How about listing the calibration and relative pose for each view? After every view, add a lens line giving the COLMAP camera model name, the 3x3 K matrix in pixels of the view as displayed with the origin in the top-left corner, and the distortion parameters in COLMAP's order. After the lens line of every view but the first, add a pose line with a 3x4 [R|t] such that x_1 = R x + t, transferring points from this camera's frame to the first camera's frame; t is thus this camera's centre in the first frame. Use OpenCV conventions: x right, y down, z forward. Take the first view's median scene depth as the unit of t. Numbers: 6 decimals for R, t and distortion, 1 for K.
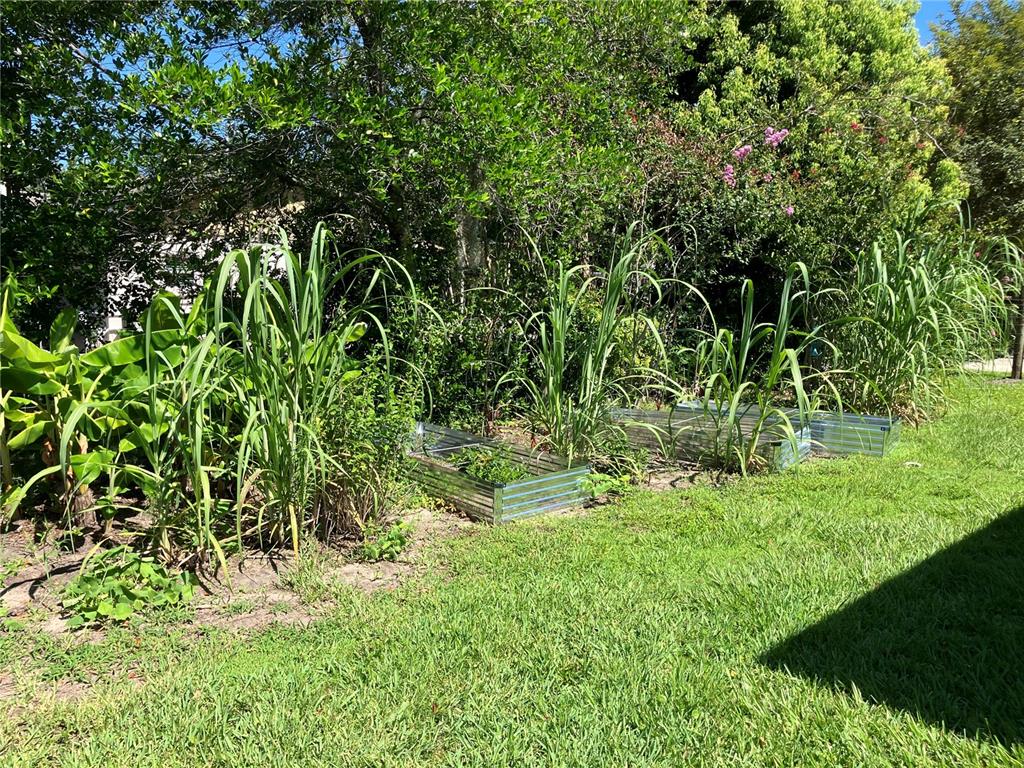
lens RADIAL K [[840.4, 0, 512.0], [0, 840.4, 384.0], [0, 0, 1]] dist [0.013862, 0.006143]
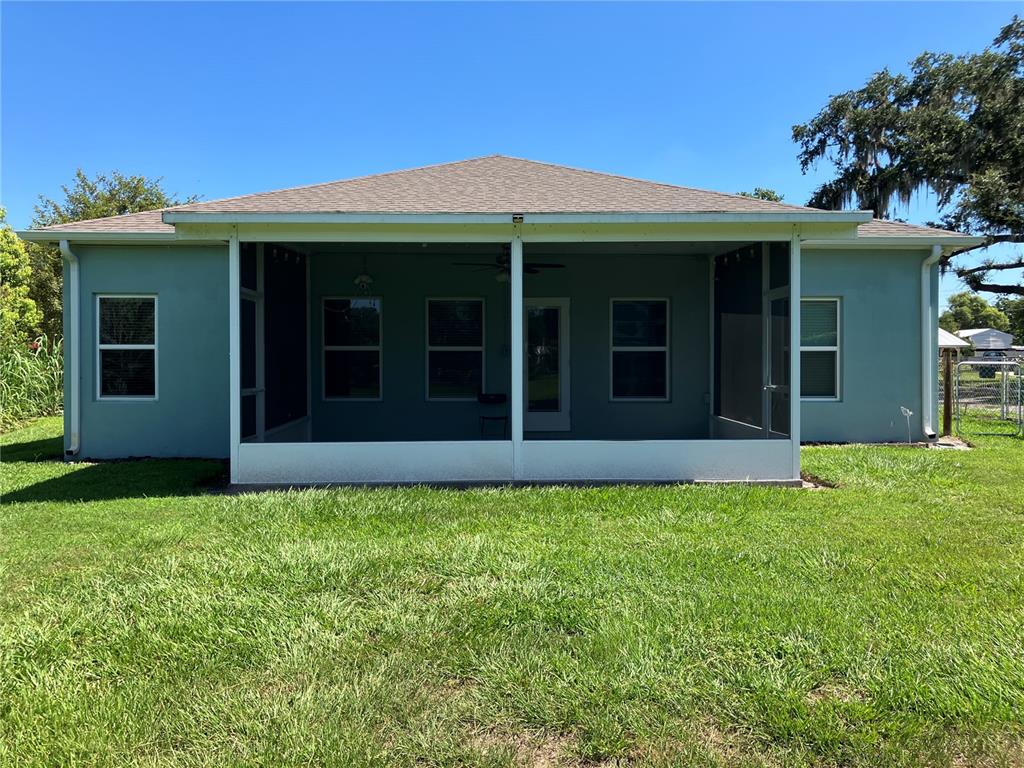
lens RADIAL K [[831.2, 0, 512.0], [0, 831.2, 384.0], [0, 0, 1]] dist [-0.007537, -0.000380]
pose [[0.668438, -0.056356, 0.741629, -0.179997], [0.123990, 0.991616, -0.036401, 0.159609], [-0.733360, 0.116286, 0.669821, -1.339696]]
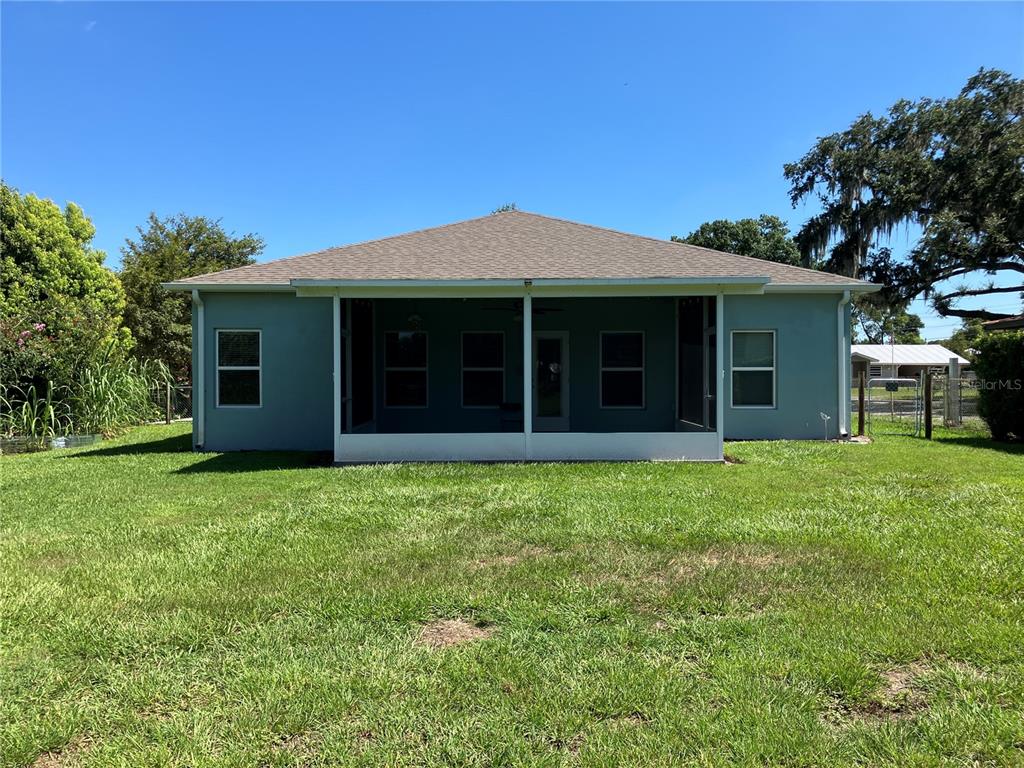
lens RADIAL K [[831.2, 0, 512.0], [0, 831.2, 384.0], [0, 0, 1]] dist [-0.007537, -0.000380]
pose [[0.684767, -0.040935, 0.727612, -0.526487], [0.123400, 0.990517, -0.060407, 0.192150], [-0.718239, 0.131152, 0.683324, -1.664936]]
